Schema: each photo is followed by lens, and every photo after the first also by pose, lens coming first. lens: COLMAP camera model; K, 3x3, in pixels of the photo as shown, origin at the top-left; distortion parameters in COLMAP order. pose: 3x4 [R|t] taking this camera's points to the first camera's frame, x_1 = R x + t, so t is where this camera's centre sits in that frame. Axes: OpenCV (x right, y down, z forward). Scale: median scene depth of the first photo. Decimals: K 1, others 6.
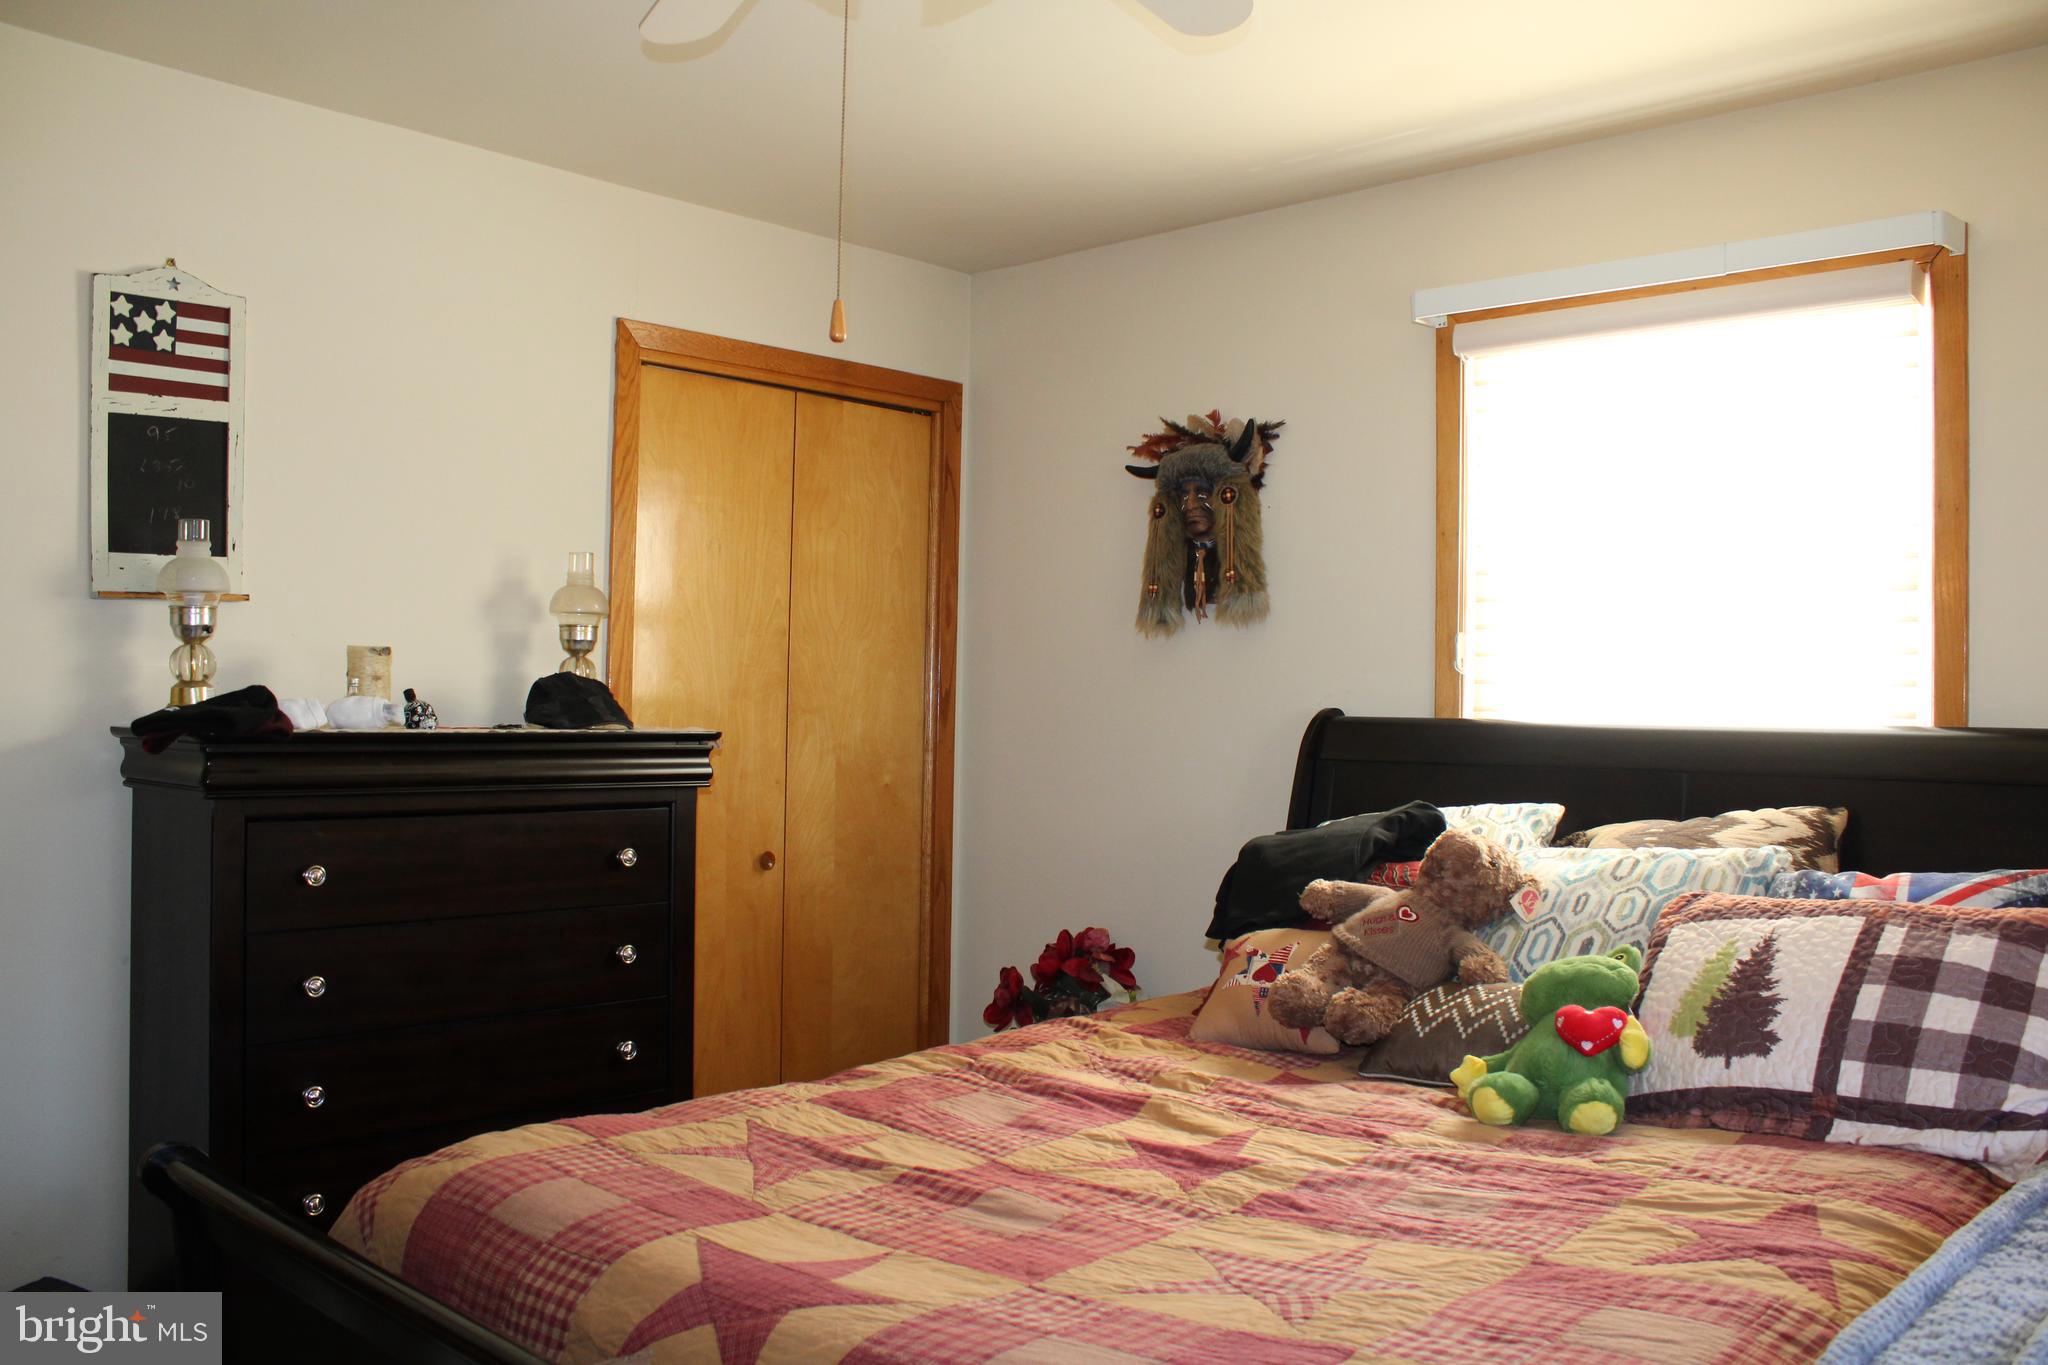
lens RADIAL K [[1704.8, 0, 1031.1], [0, 1704.8, 673.0], [0, 0, 1]] dist [-0.163259, 0.138958]
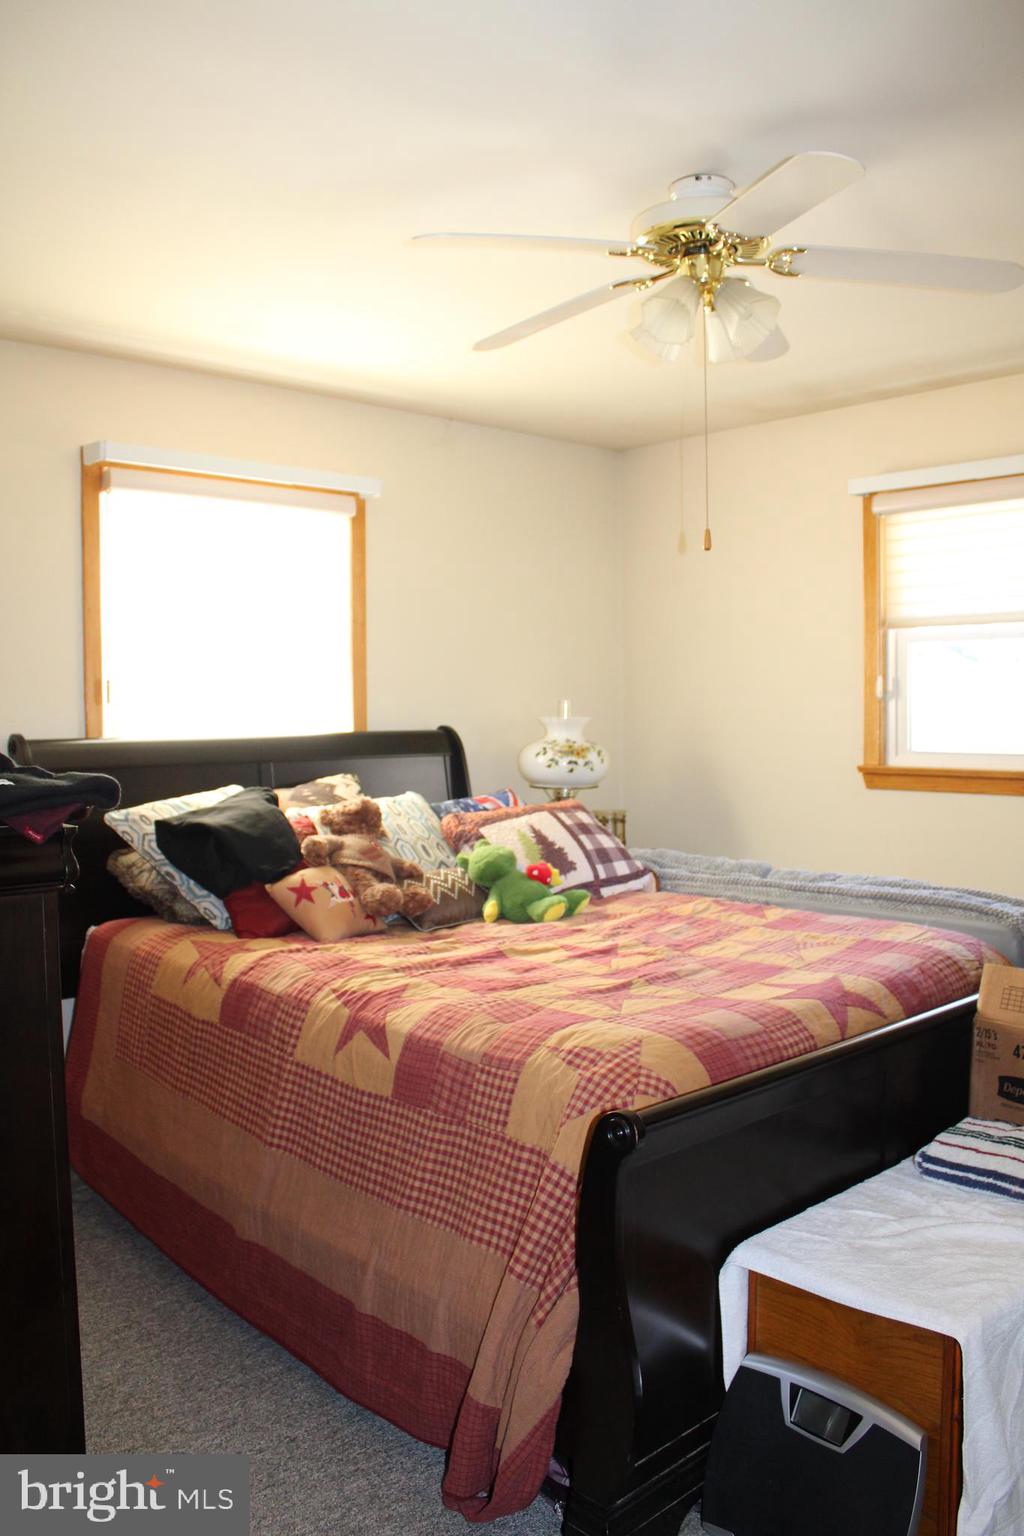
lens RADIAL K [[1278.6, 0, 512.0], [0, 1278.6, 768.0], [0, 0, 1]] dist [-0.163259, 0.138958]
pose [[0.055003, -0.061864, 0.996568, -0.986545], [-0.006579, 0.998035, 0.062318, -0.021096], [-0.998465, -0.009984, 0.054487, 0.708713]]
